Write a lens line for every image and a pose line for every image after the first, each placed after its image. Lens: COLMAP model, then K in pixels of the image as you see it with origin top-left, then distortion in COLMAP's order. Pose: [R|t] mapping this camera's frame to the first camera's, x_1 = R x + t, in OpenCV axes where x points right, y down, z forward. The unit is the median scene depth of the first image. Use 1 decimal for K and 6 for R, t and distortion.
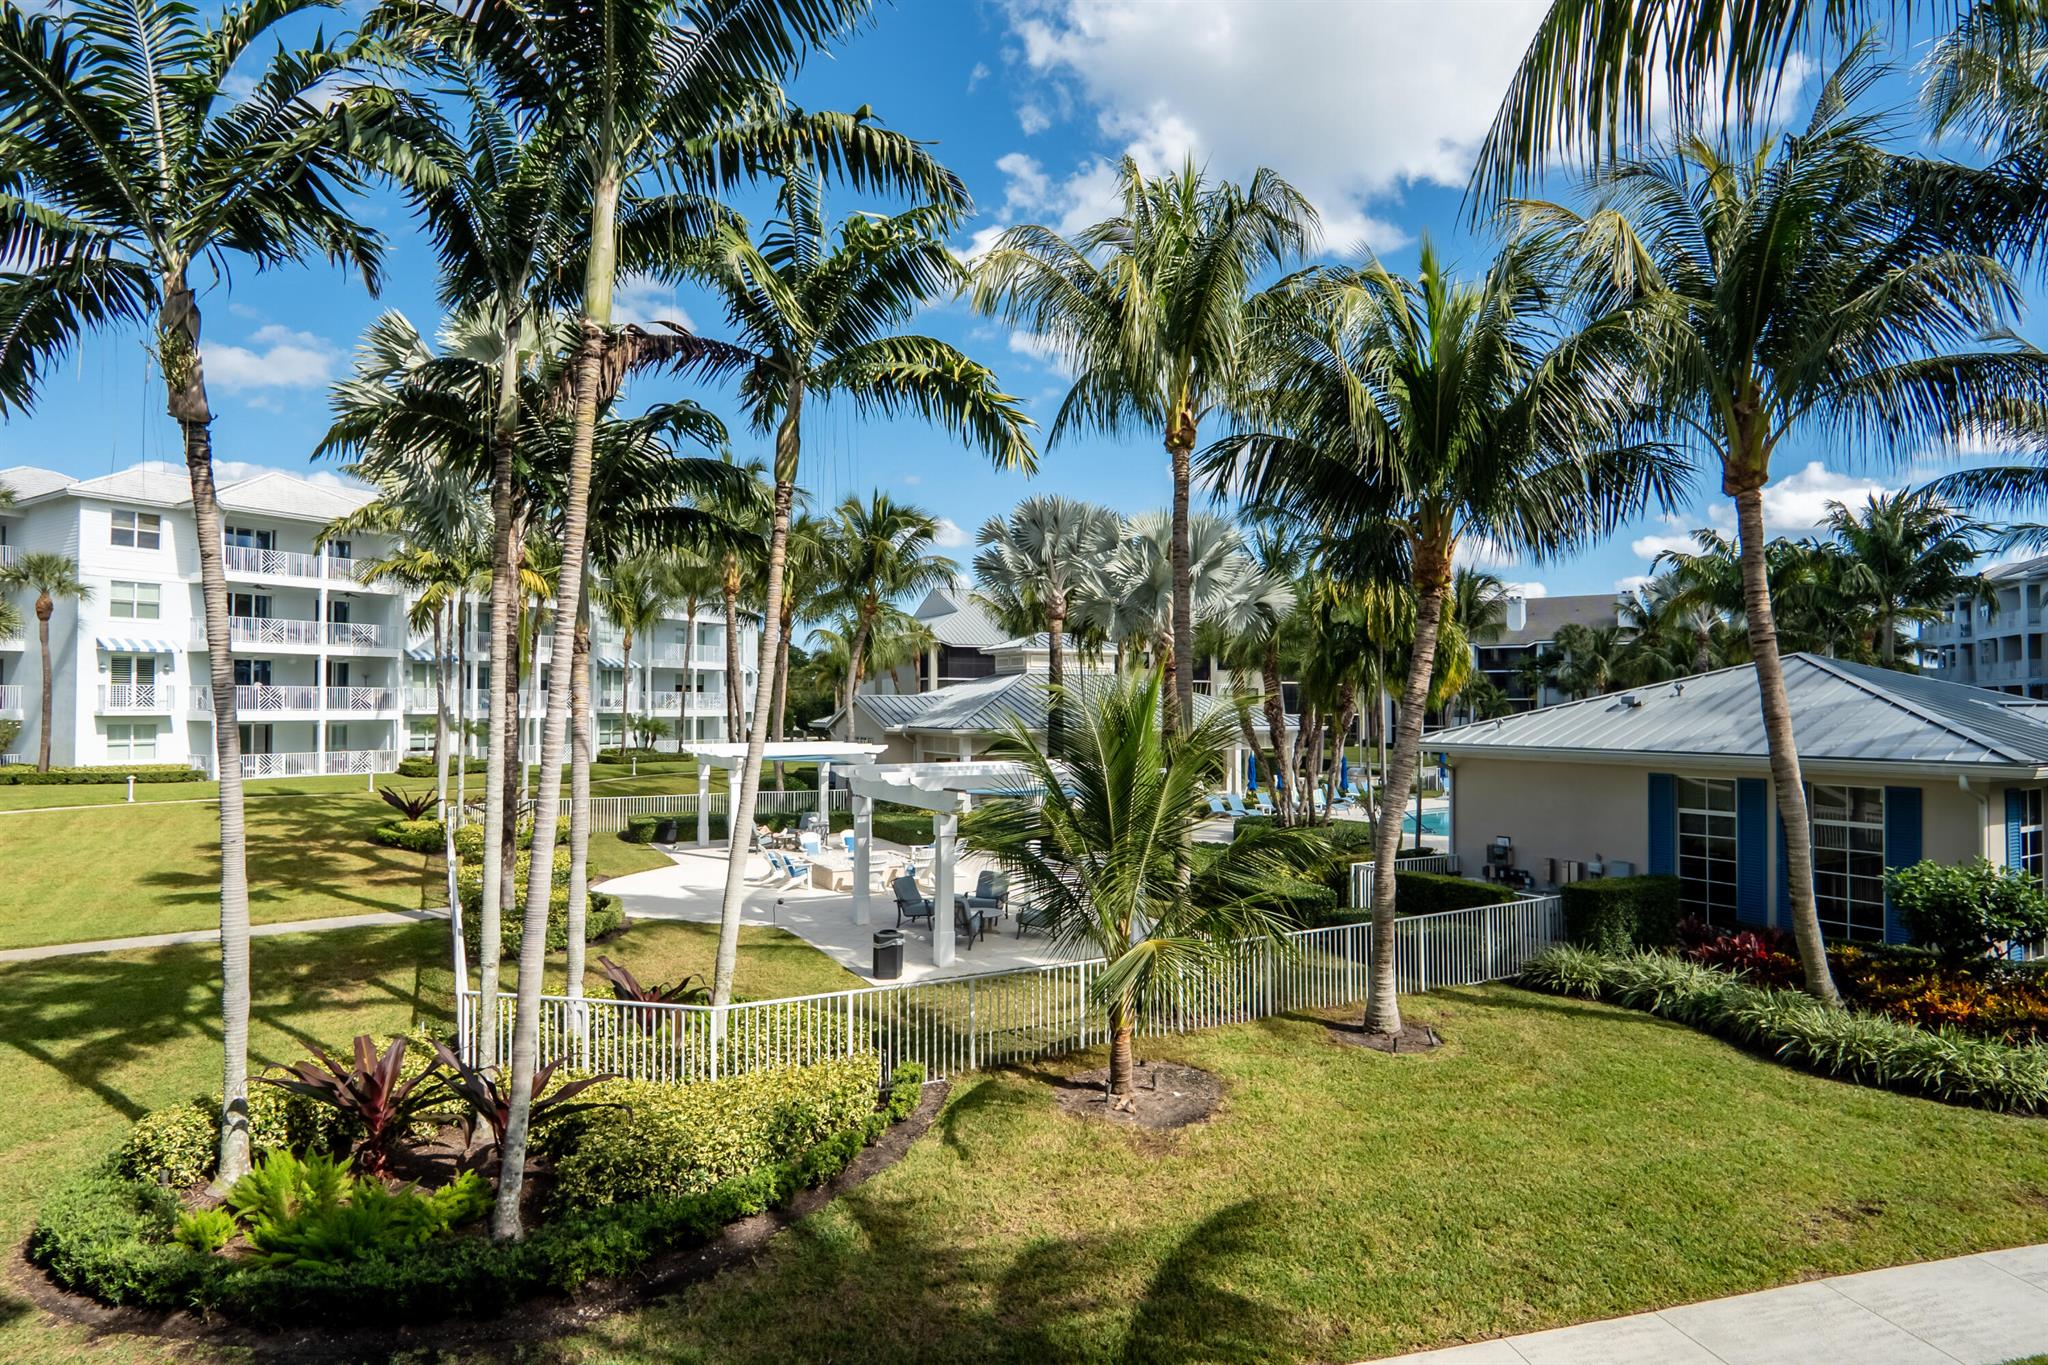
lens RADIAL K [[1084.3, 0, 1028.9], [0, 1084.3, 675.6], [0, 0, 1]] dist [-0.011037, -0.002561]
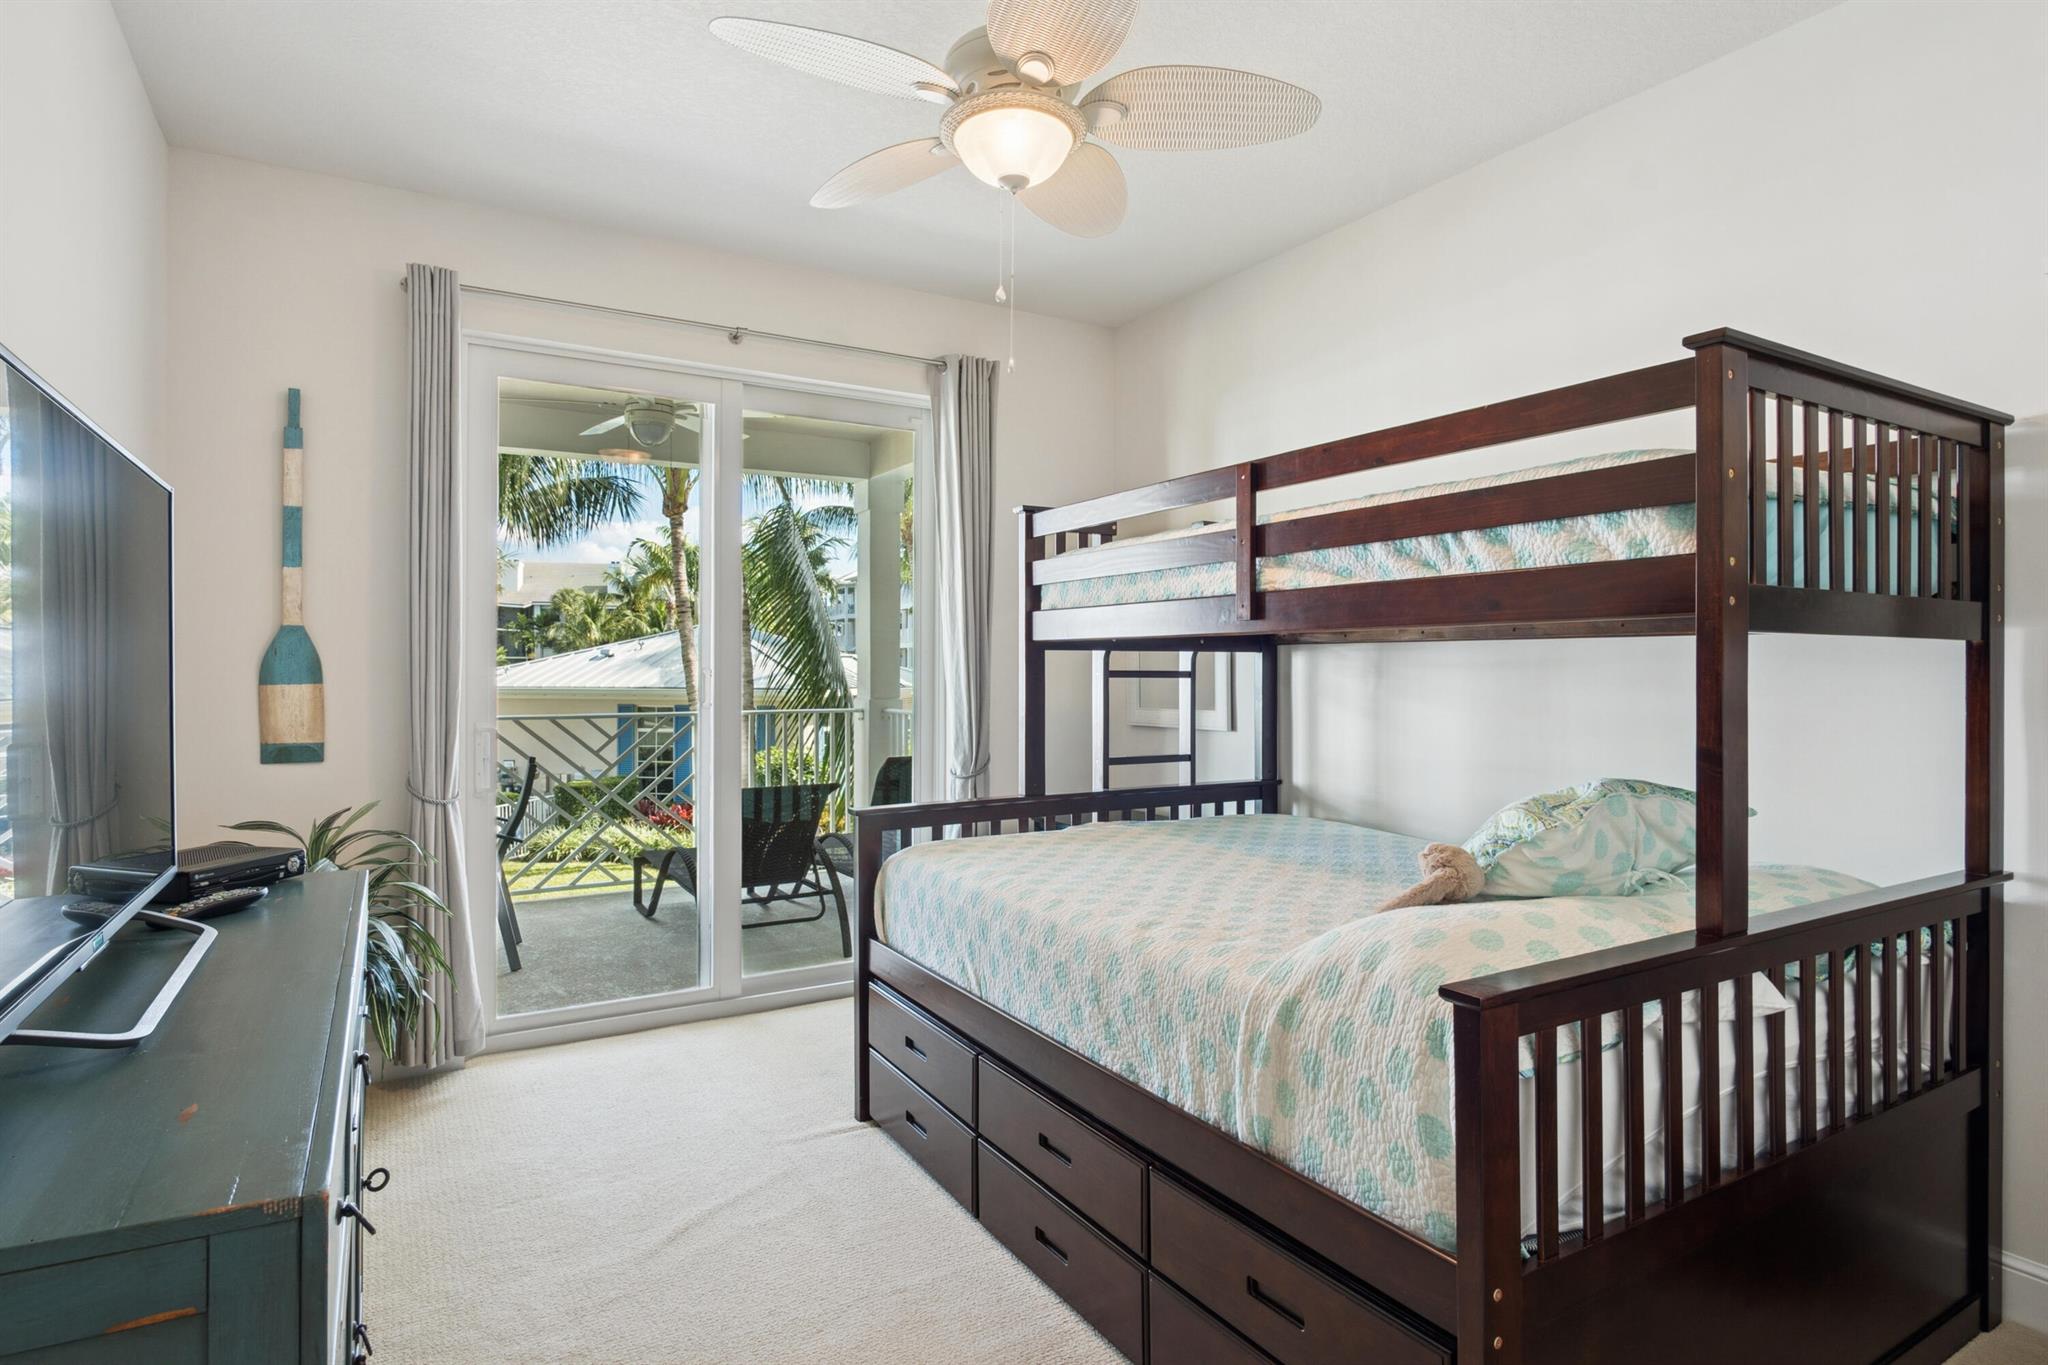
lens RADIAL K [[1084.3, 0, 1028.9], [0, 1084.3, 675.6], [0, 0, 1]] dist [-0.011037, -0.002561]
pose [[0.645557, -0.003383, 0.763704, -0.104000], [-0.024688, 0.999375, 0.025296, 0.004166], [-0.763313, -0.035184, 0.645070, -0.213410]]
